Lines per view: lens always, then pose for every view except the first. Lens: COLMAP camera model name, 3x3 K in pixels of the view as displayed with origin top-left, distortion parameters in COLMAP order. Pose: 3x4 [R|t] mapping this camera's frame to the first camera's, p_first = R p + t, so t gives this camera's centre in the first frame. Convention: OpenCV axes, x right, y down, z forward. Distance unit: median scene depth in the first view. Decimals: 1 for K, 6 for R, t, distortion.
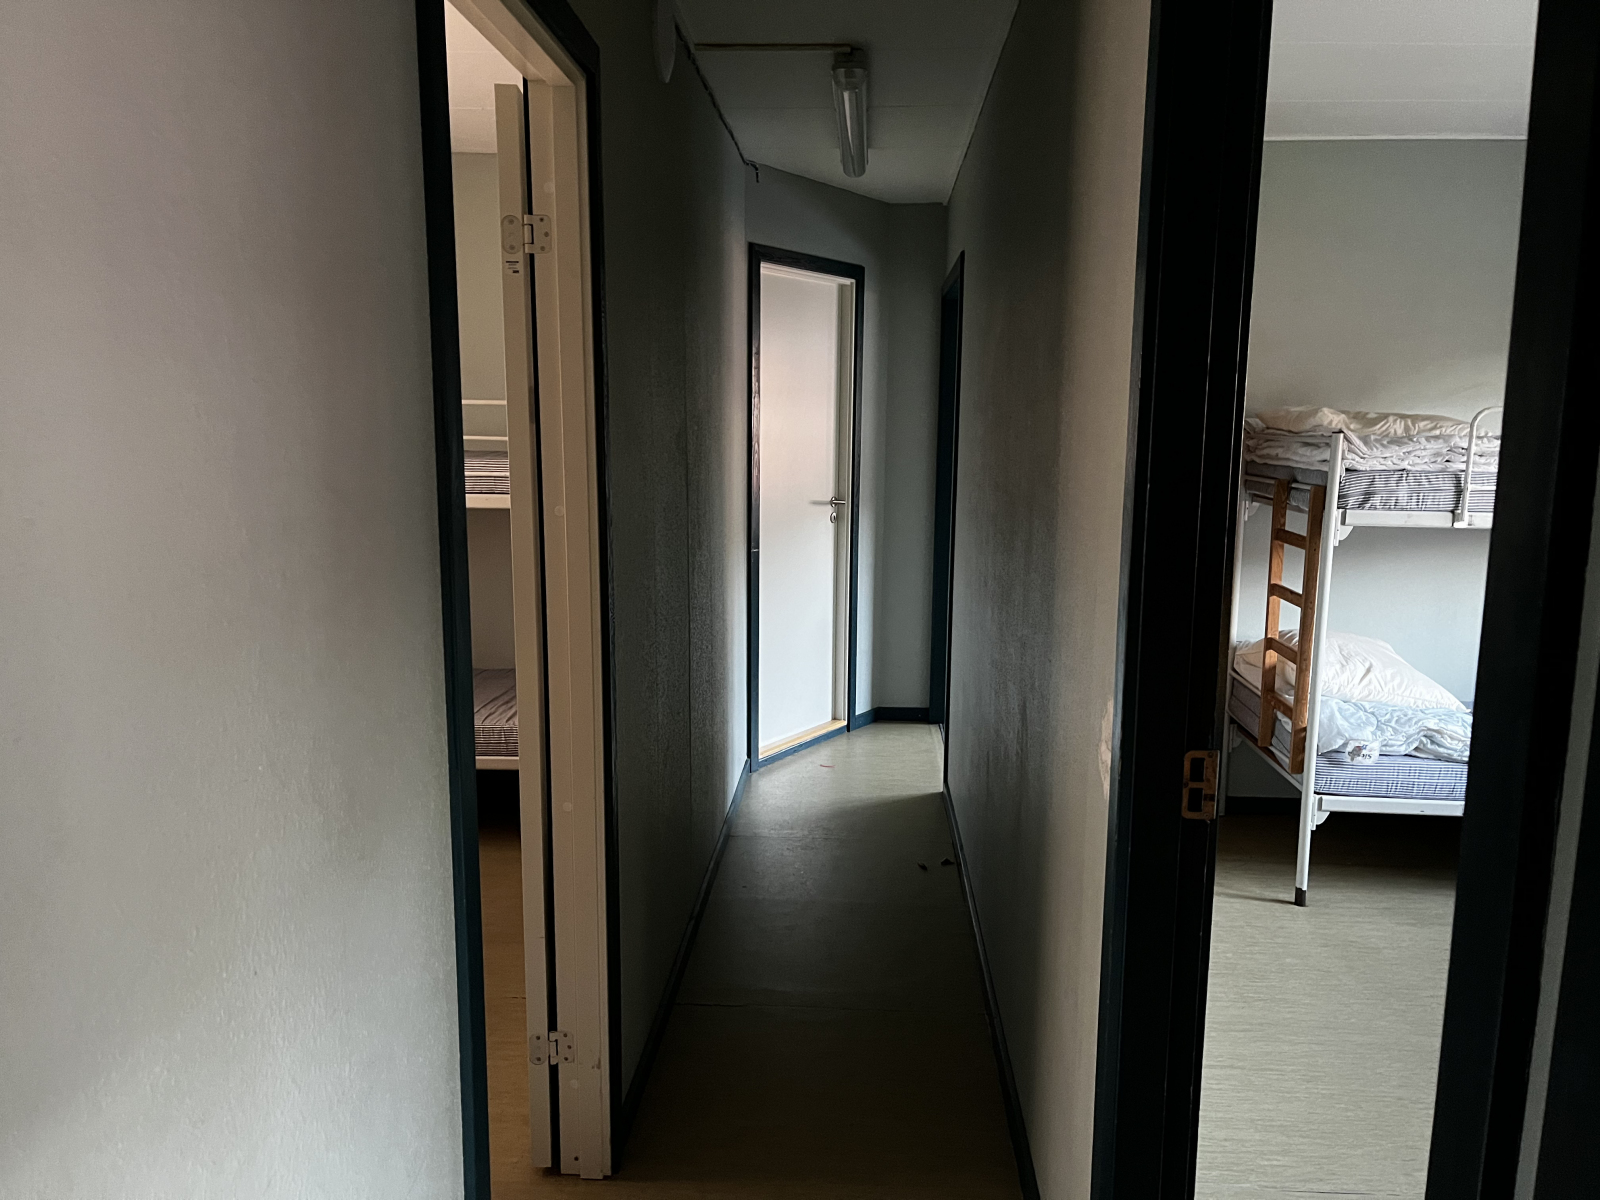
lens RADIAL K [[1194.3, 0, 794.1], [0, 1194.3, 608.1], [0, 0, 1]] dist [0.056455, -0.059768]
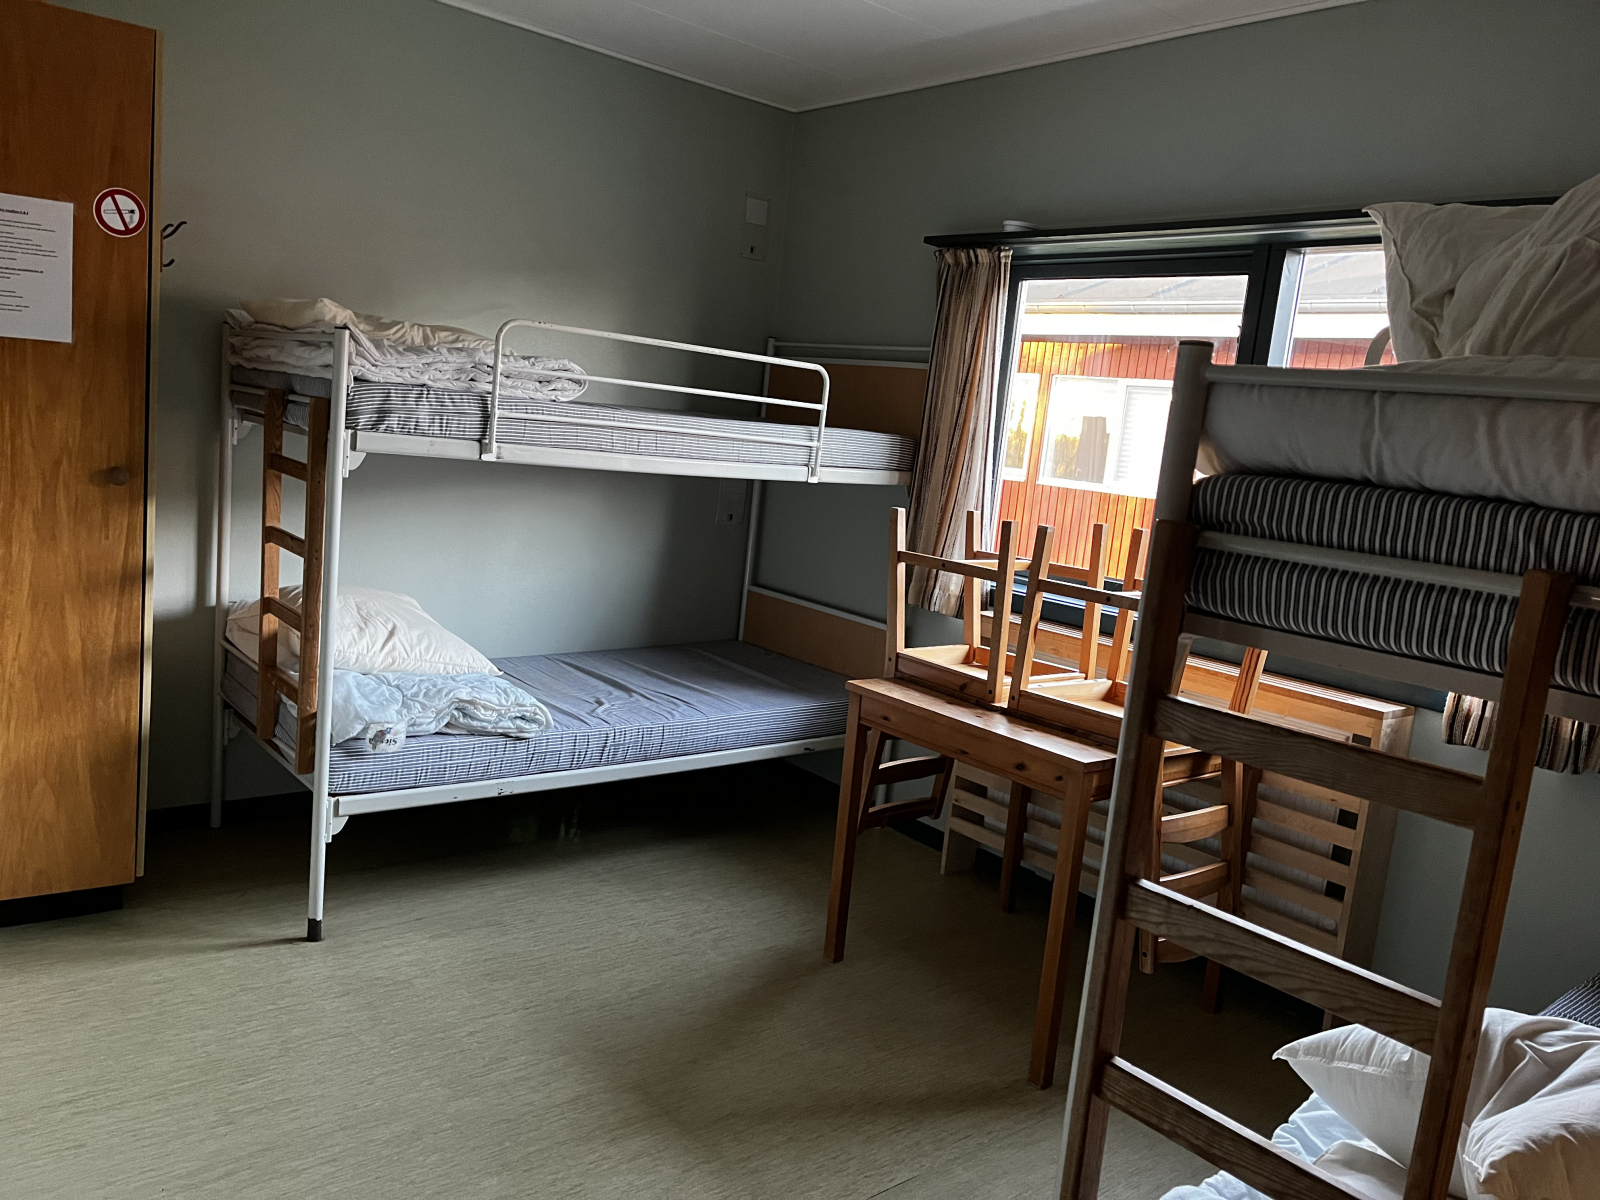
lens RADIAL K [[1194.3, 0, 794.1], [0, 1194.3, 608.1], [0, 0, 1]] dist [0.056455, -0.059768]
pose [[0.722989, -0.042925, 0.689524, 0.118720], [0.013105, 0.998740, 0.048433, -0.001326], [-0.690735, -0.025981, 0.722641, 0.234928]]
